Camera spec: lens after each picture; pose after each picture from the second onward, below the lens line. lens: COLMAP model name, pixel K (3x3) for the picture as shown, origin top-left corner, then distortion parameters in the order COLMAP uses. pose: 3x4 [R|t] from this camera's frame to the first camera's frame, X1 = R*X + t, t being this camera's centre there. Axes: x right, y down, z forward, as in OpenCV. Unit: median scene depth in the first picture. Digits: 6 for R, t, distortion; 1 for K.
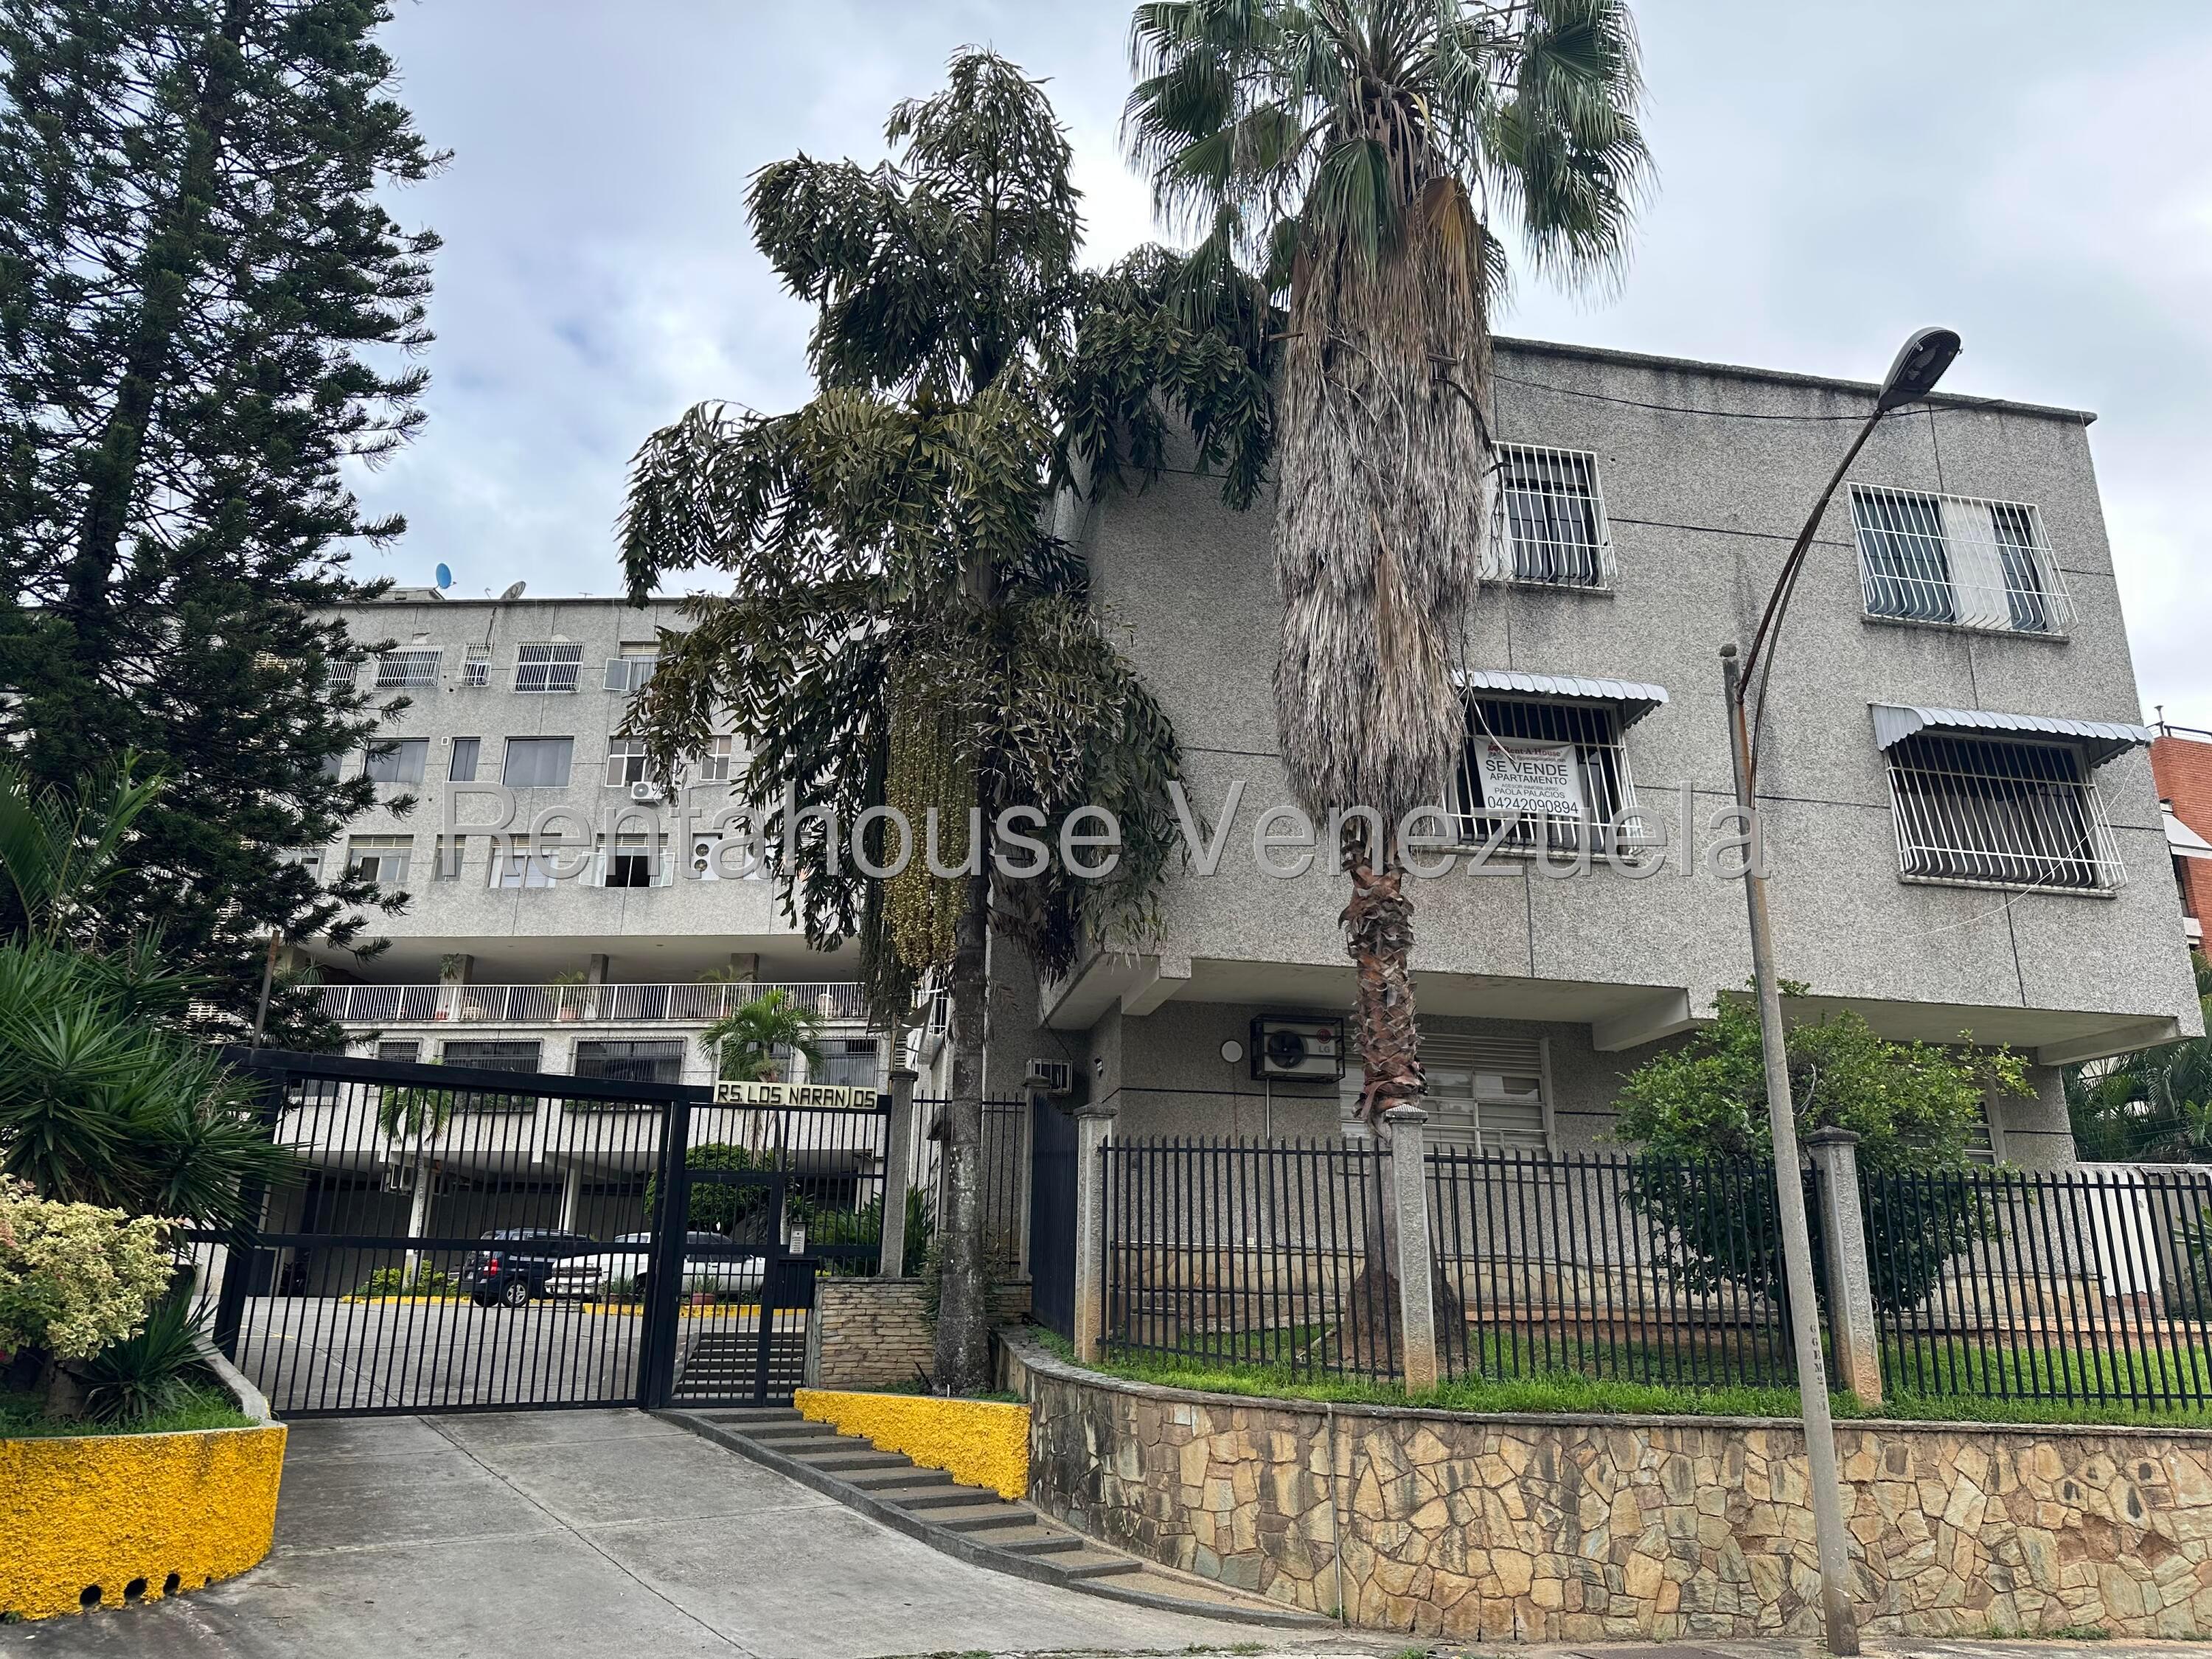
lens RADIAL K [[1549.2, 0, 1110.5], [0, 1549.2, 848.7], [0, 0, 1]] dist [-0.007351, -0.000107]
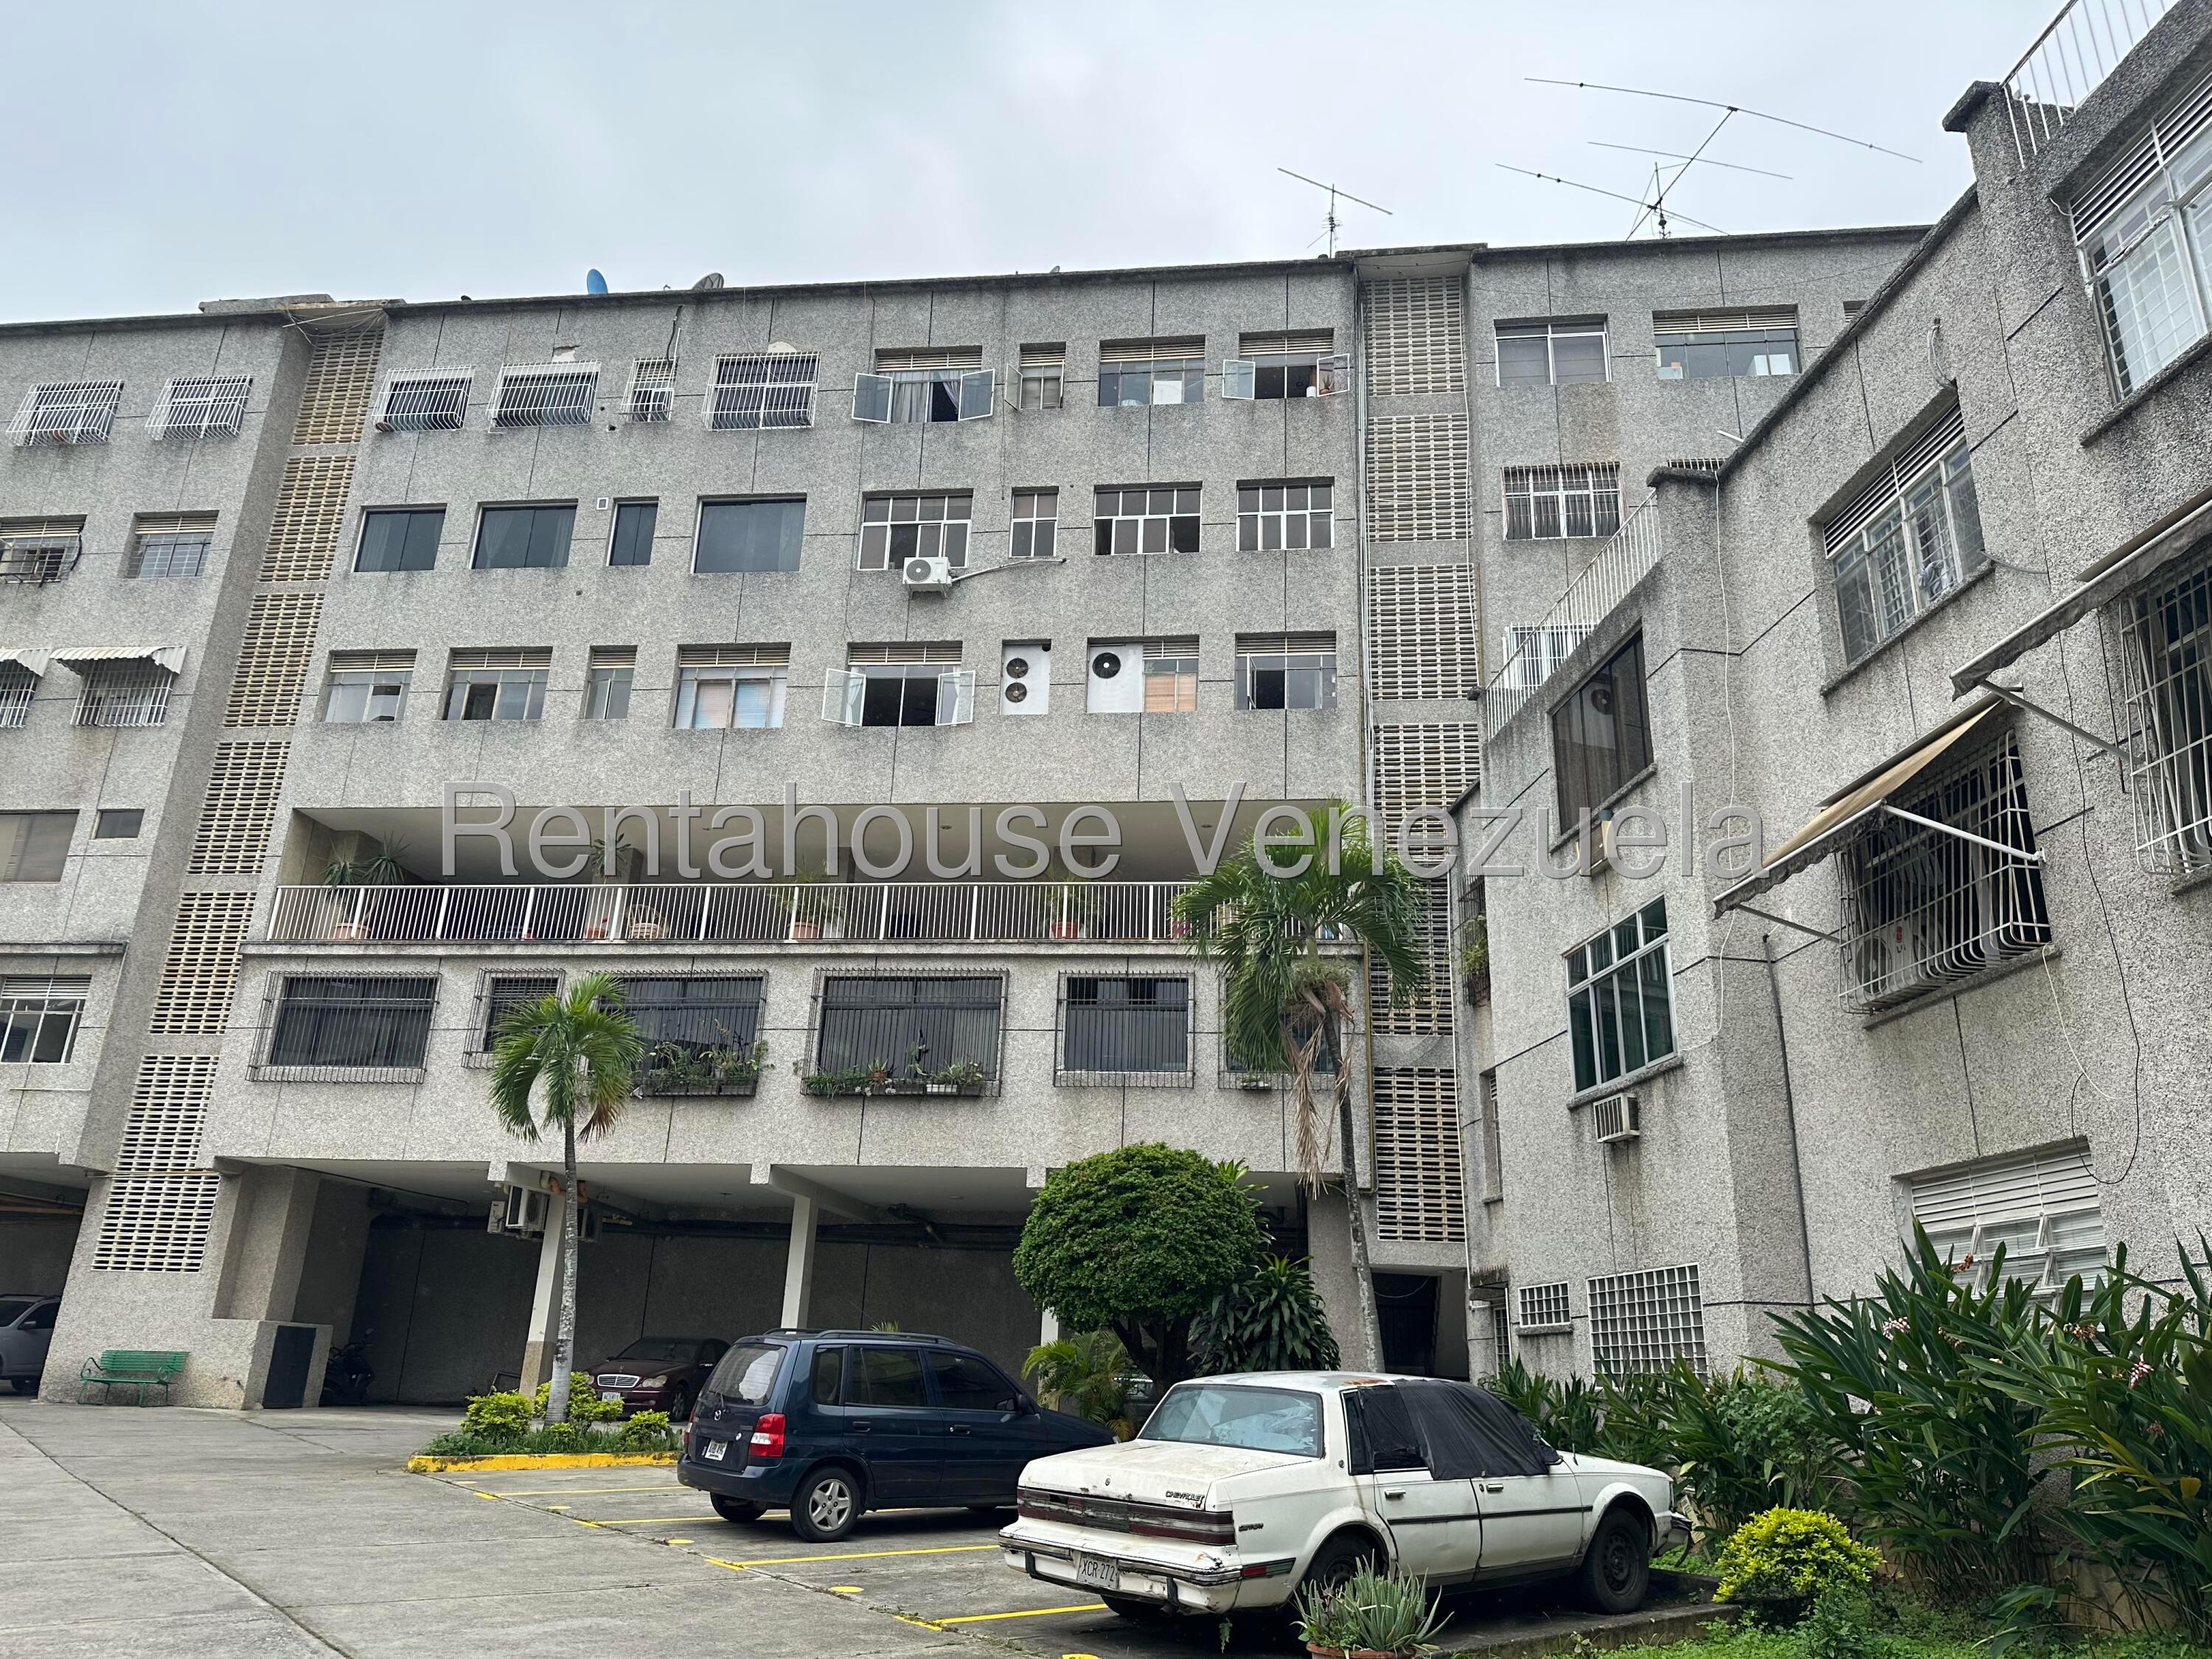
lens RADIAL K [[1549.2, 0, 1100.2], [0, 1549.2, 823.0], [0, 0, 1]] dist [-0.007351, -0.000107]
pose [[0.998035, -0.003451, -0.062562, -0.196238], [0.000827, 0.999120, -0.041932, 0.087722], [0.062651, 0.041798, 0.997160, 0.406104]]
